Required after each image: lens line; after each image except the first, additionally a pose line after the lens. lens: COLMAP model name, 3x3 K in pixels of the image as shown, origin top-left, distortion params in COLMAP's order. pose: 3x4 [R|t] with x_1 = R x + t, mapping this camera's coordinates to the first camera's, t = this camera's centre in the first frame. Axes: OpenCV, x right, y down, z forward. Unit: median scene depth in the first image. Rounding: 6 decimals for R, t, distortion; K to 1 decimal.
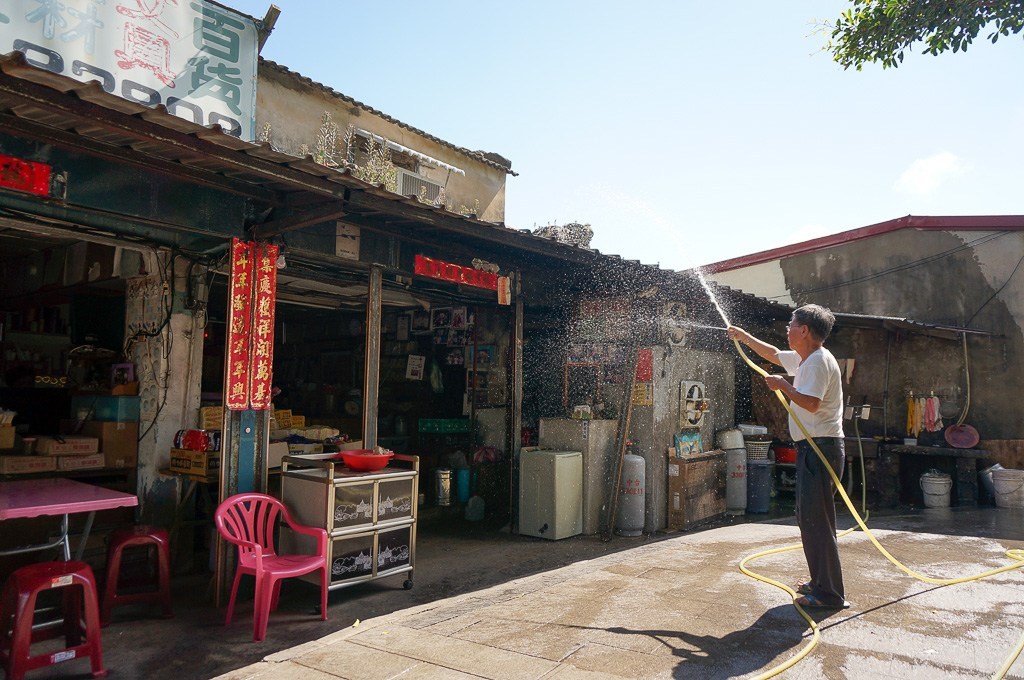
lens RADIAL K [[687.7, 0, 514.1], [0, 687.7, 341.9], [0, 0, 1]] dist [-0.000773, 0.003045]
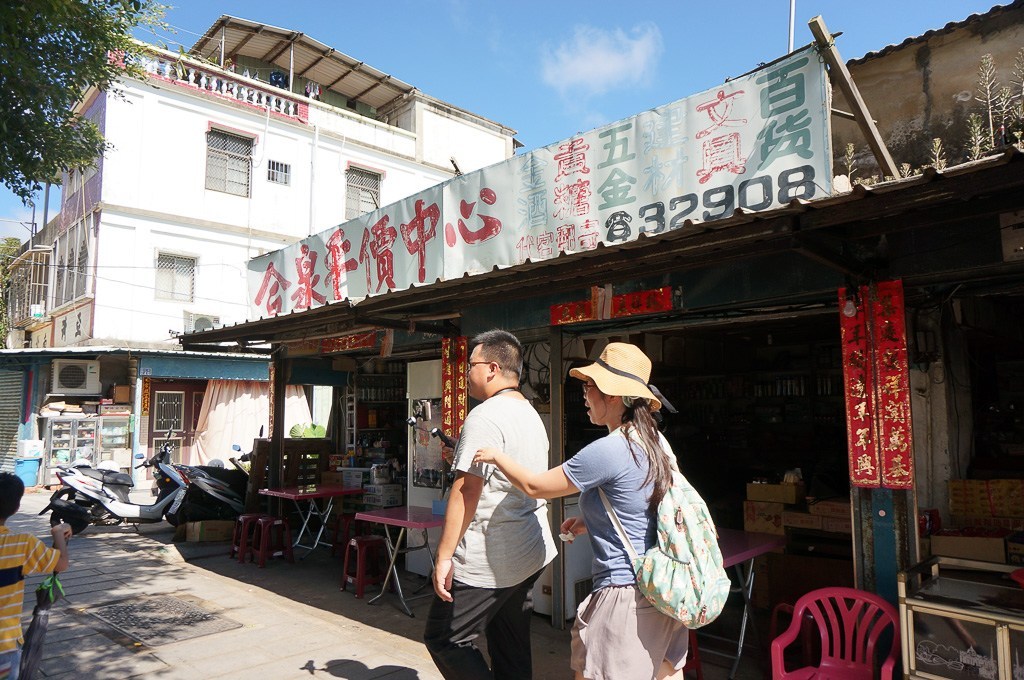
lens RADIAL K [[687.7, 0, 514.4], [0, 687.7, 343.0], [0, 0, 1]] dist [-0.000773, 0.003045]
pose [[-0.153542, -0.119218, -0.980924, 0.521626], [0.085608, 0.987358, -0.133400, -0.000545], [0.984427, -0.104458, -0.141395, 0.719775]]
